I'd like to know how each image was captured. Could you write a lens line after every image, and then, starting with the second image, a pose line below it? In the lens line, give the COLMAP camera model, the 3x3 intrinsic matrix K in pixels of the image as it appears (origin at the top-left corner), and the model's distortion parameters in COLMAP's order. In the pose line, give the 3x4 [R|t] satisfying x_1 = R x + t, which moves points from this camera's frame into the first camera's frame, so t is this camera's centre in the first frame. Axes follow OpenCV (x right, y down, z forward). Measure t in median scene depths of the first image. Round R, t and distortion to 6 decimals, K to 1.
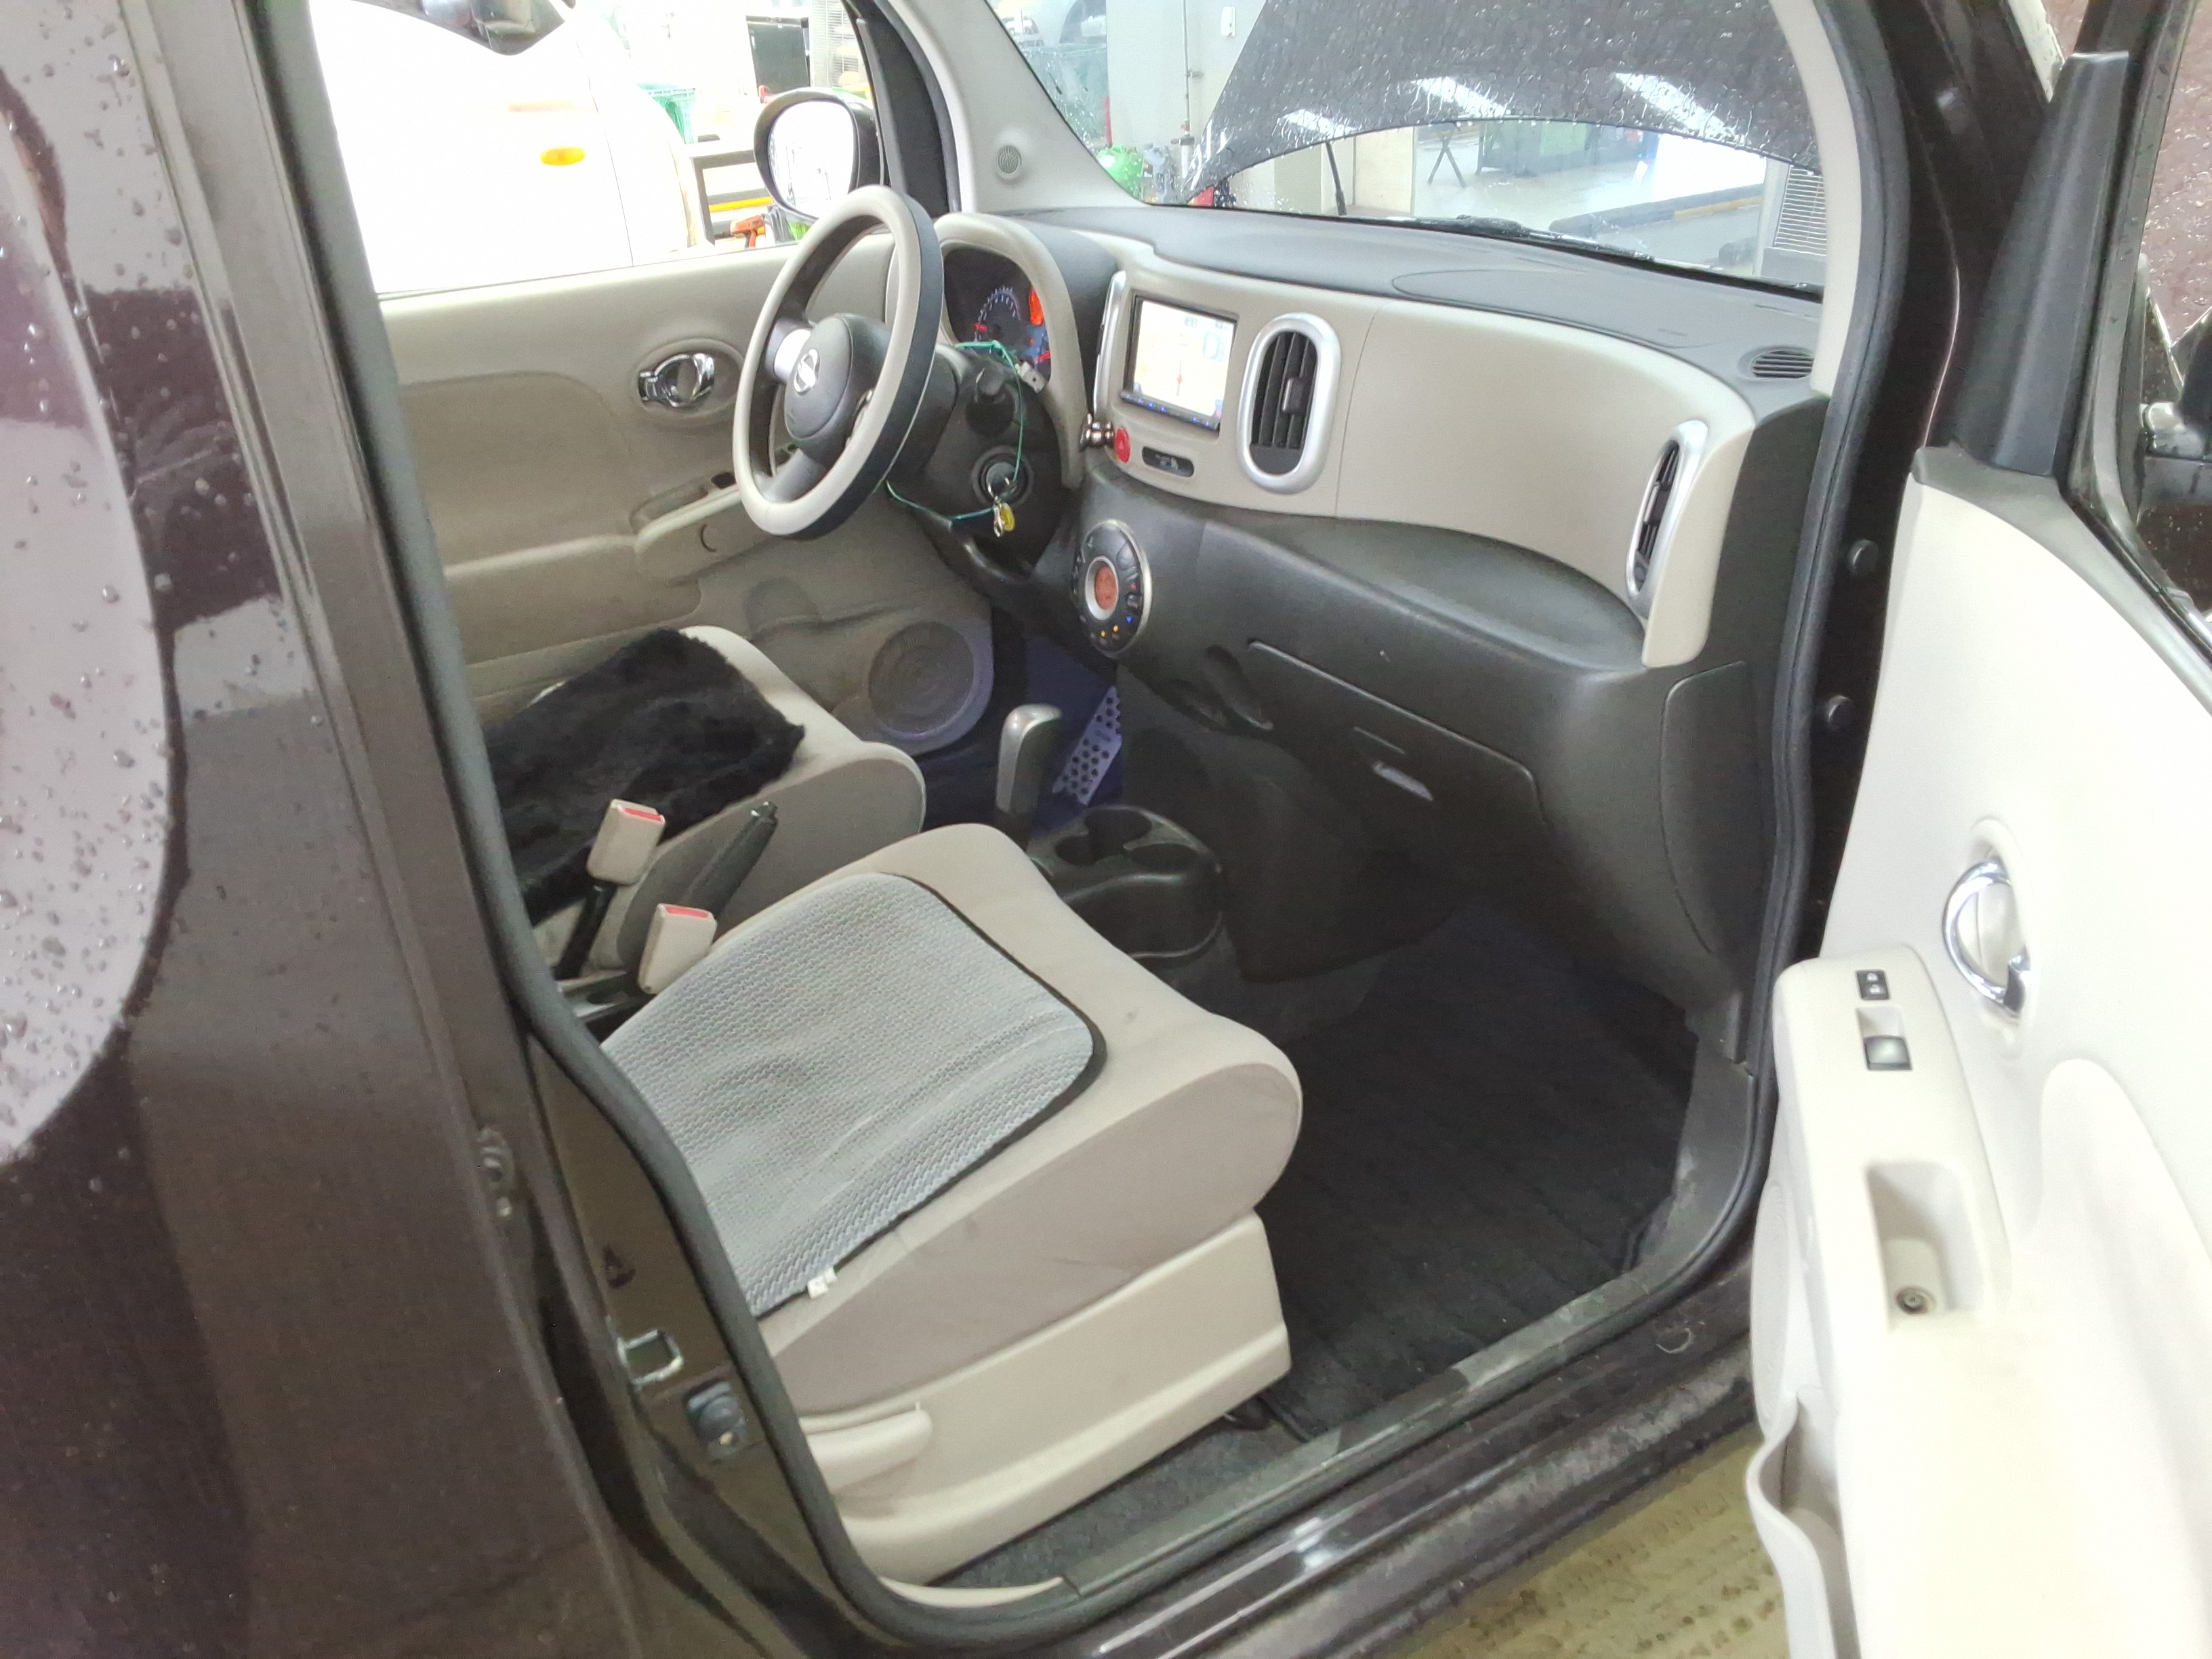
lens RADIAL K [[1756.4, 0, 1109.4], [0, 1756.4, 830.5], [0, 0, 1]] dist [0.056338, -0.024244]
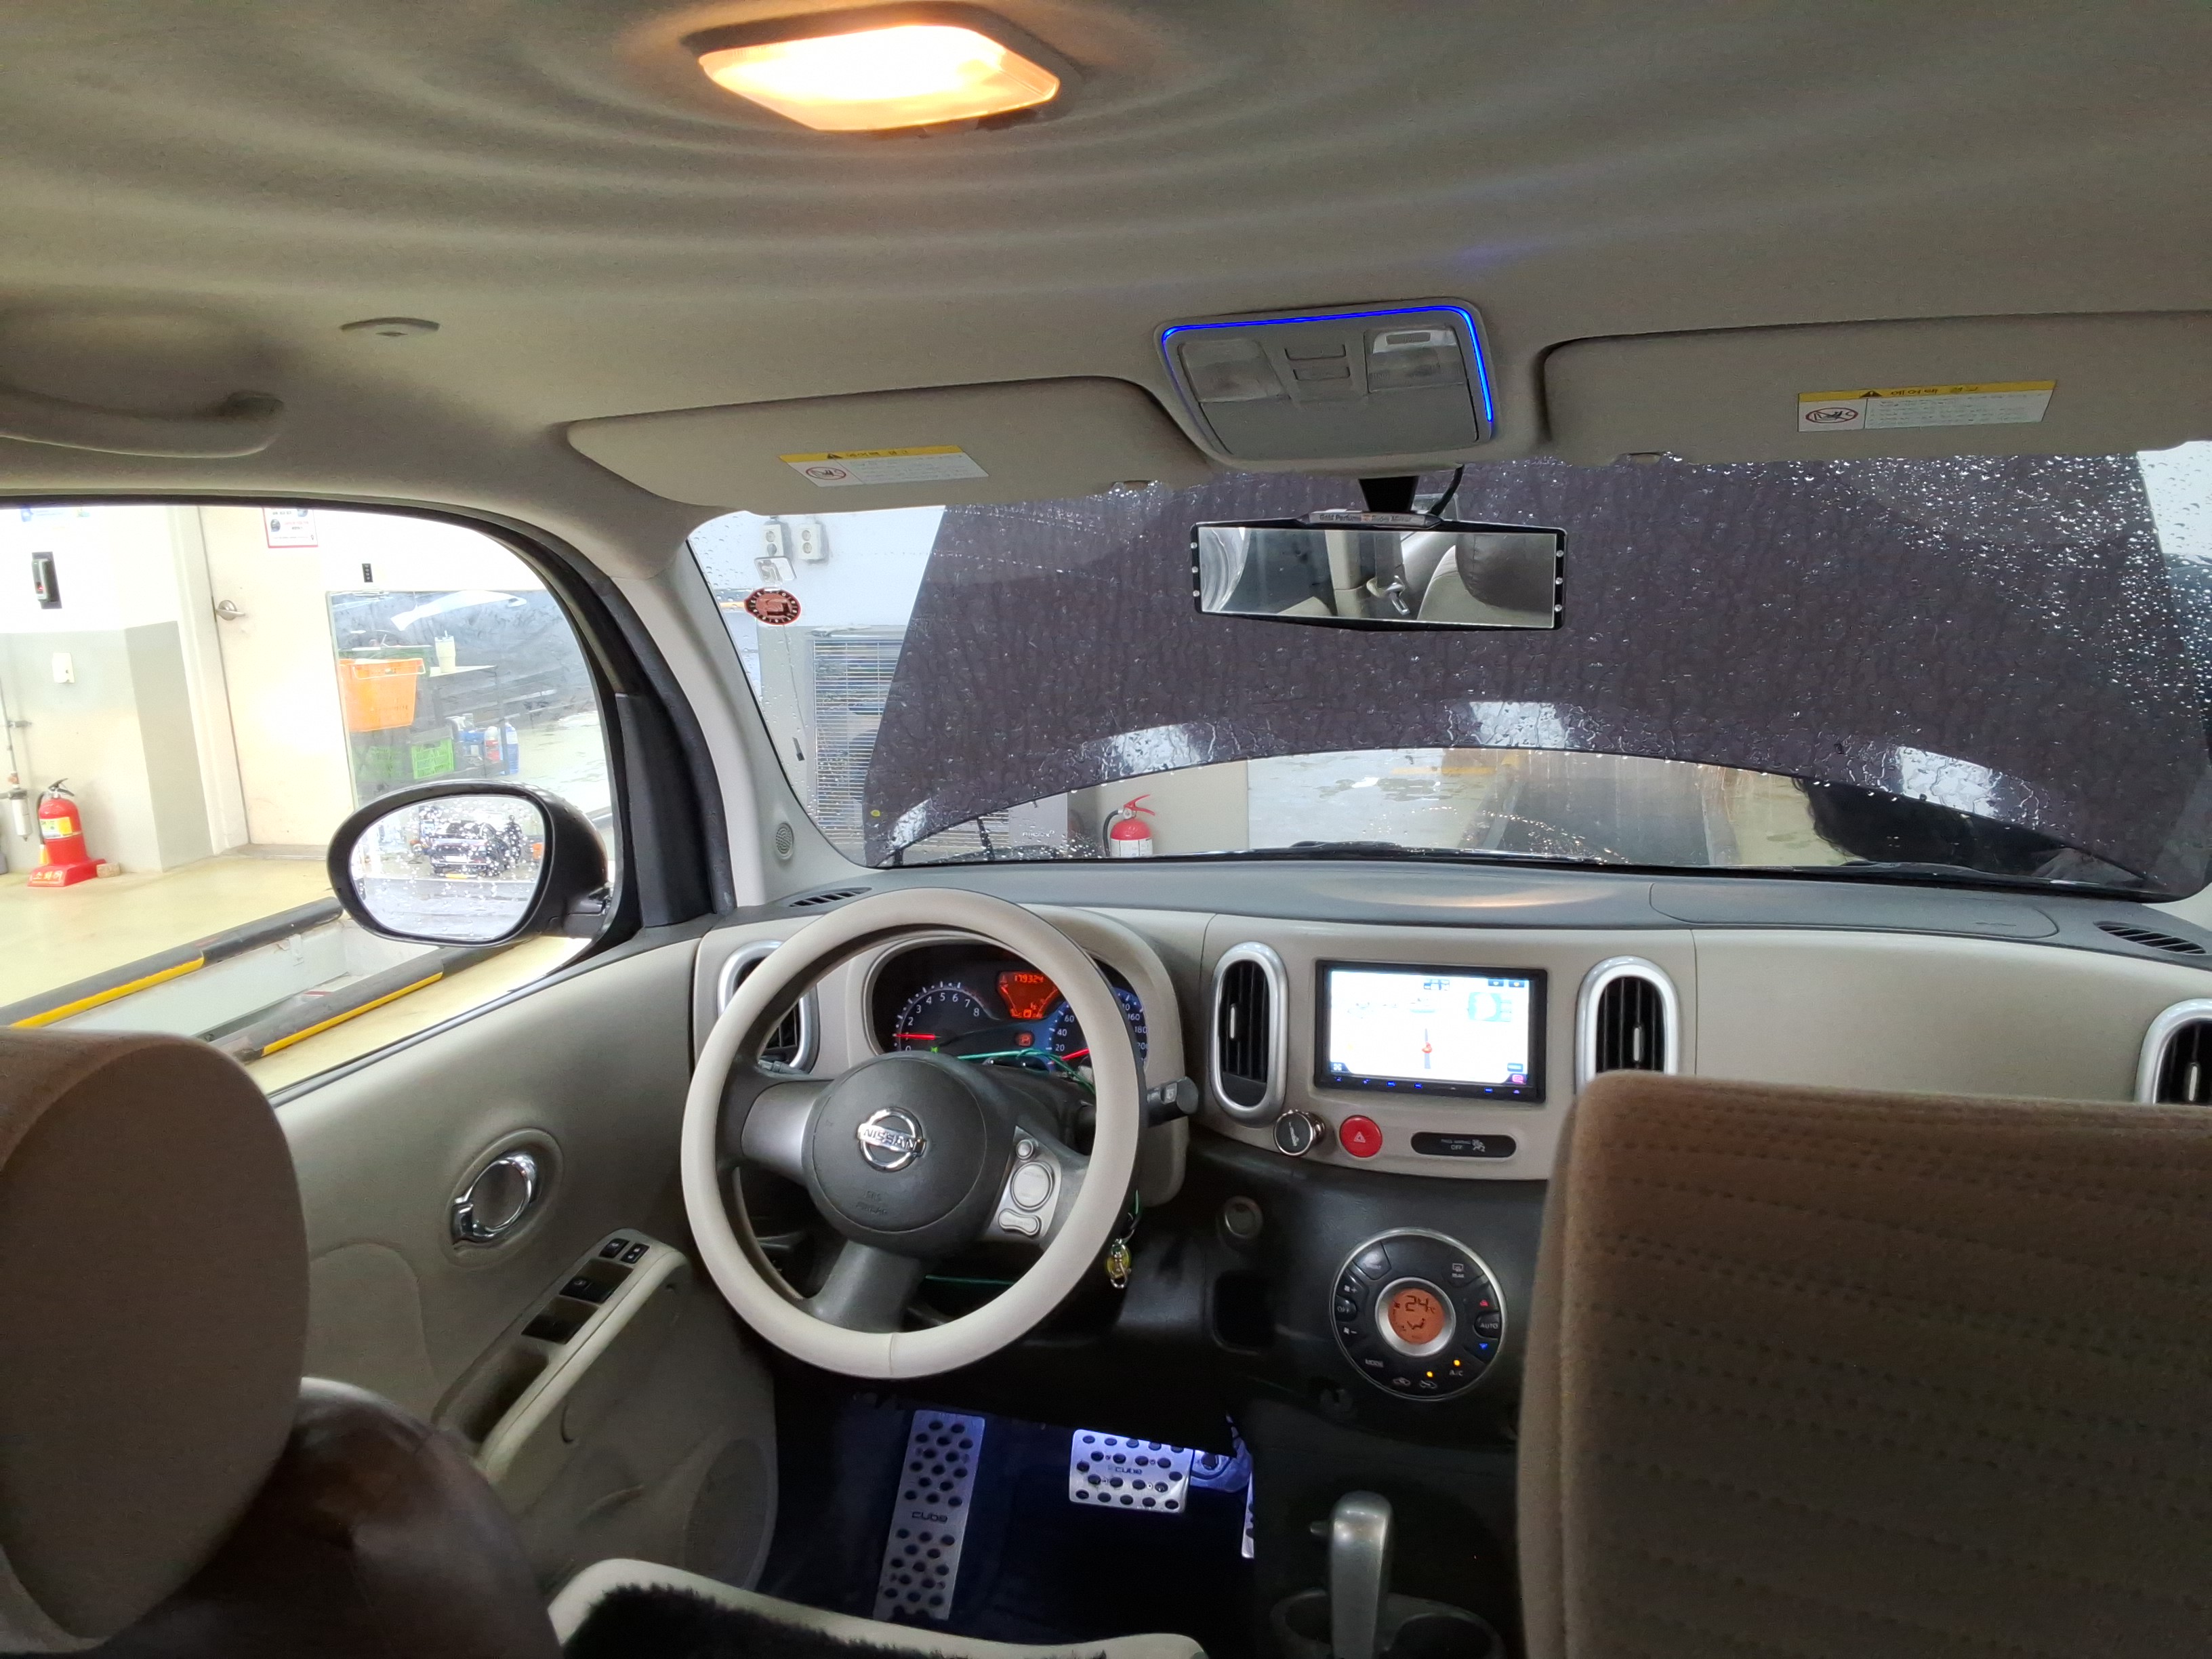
lens RADIAL K [[1756.4, 0, 1111.7], [0, 1756.4, 829.1], [0, 0, 1]] dist [0.056338, -0.024244]
pose [[0.760784, -0.103817, 0.640648, -0.411559], [0.301882, 0.930442, -0.207713, -0.150020], [-0.574522, 0.351425, 0.739206, 0.279221]]
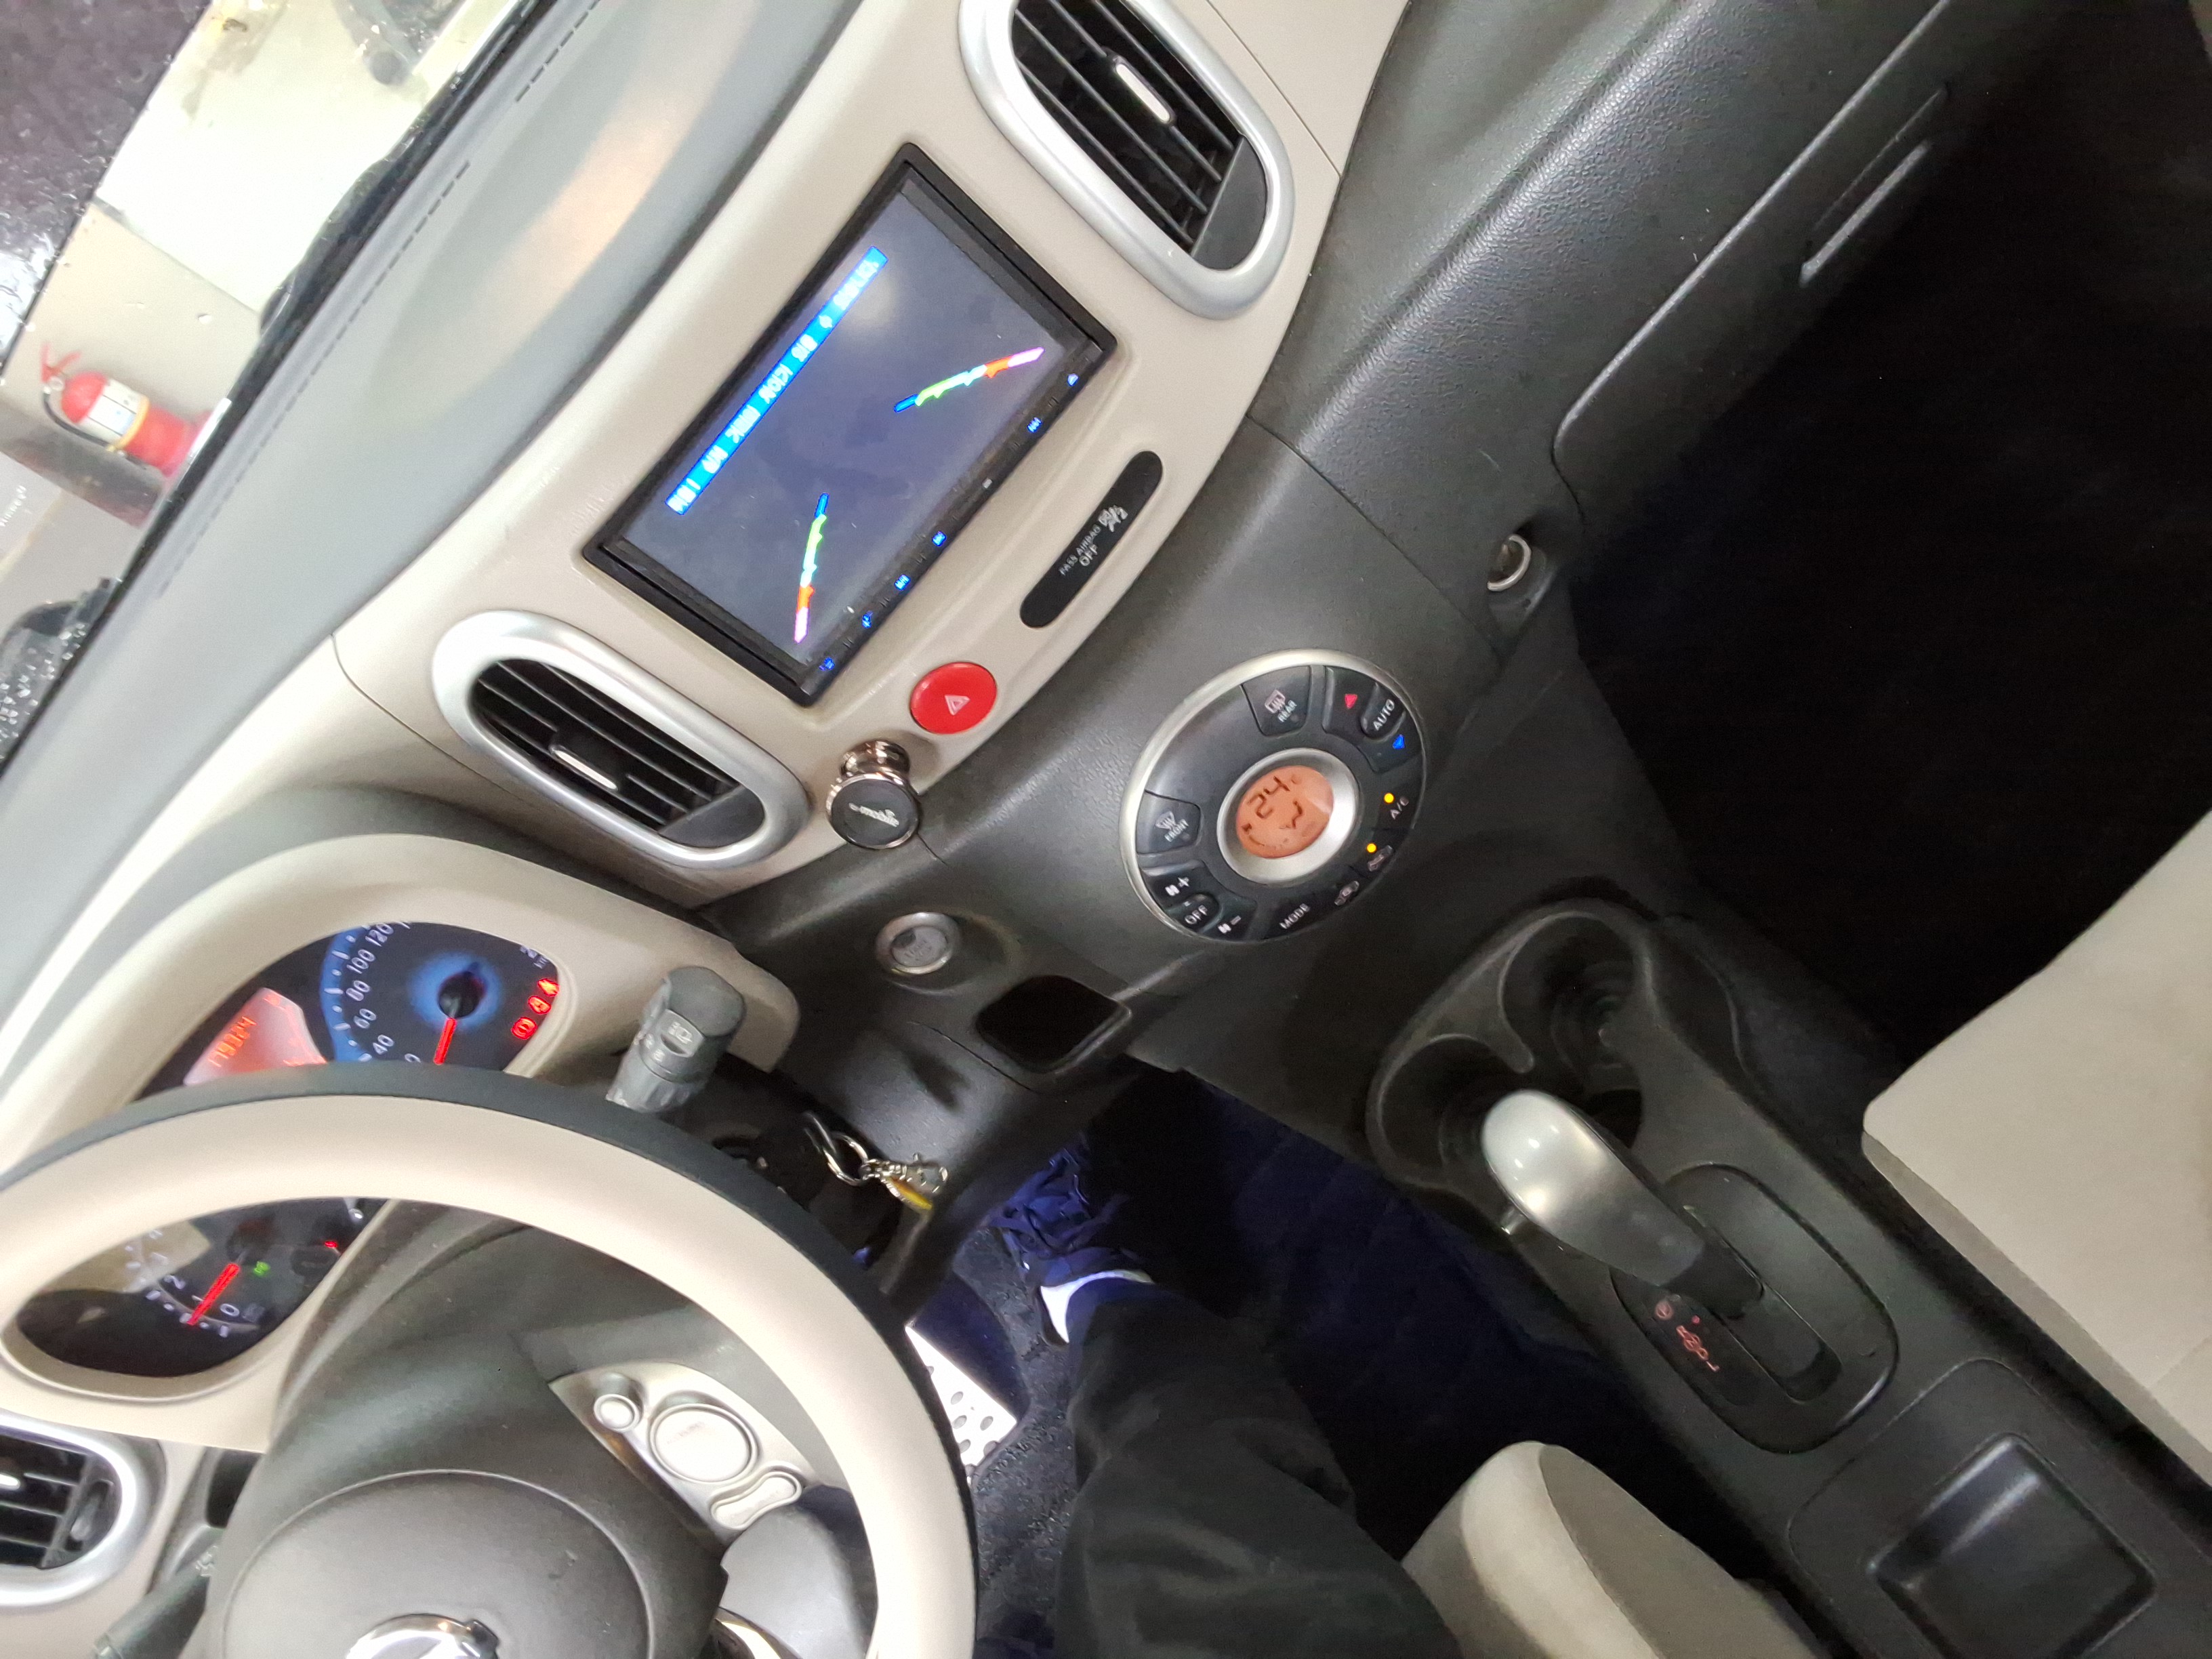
lens RADIAL K [[1756.4, 0, 1111.9], [0, 1756.4, 870.6], [0, 0, 1]] dist [0.056338, -0.024244]
pose [[0.017438, -0.845843, 0.533146, -0.164128], [0.908382, 0.236207, 0.345034, -0.217383], [-0.417778, 0.478284, 0.772468, 0.479434]]
